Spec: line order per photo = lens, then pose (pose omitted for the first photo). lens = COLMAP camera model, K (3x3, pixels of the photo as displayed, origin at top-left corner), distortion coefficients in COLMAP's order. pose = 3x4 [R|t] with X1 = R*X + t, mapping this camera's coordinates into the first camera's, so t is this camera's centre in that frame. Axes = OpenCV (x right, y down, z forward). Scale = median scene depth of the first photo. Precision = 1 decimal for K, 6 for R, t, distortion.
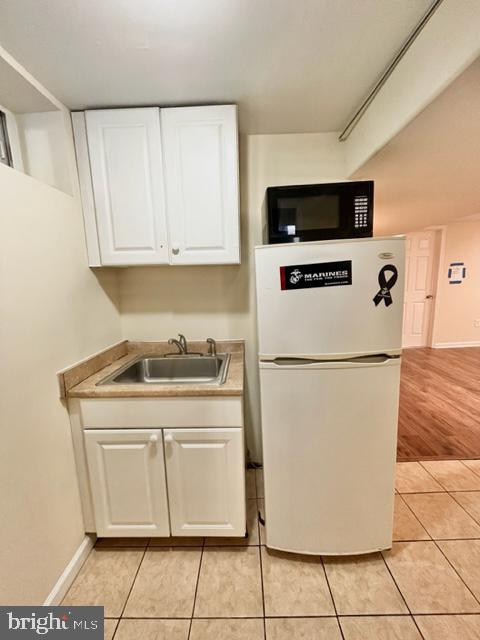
lens RADIAL K [[258.9, 0, 238.9], [0, 258.9, 318.9], [0, 0, 1]] dist [-0.003055, -0.000087]
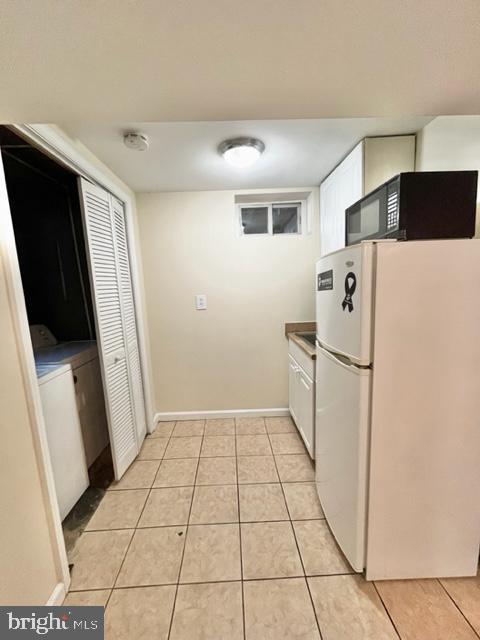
lens RADIAL K [[258.9, 0, 238.3], [0, 258.9, 320.1], [0, 0, 1]] dist [-0.003055, -0.000087]
pose [[0.052542, 0.167543, -0.984464, 1.582619], [-0.115178, 0.980263, 0.160681, -0.133768], [0.991954, 0.104946, 0.070802, 0.491633]]
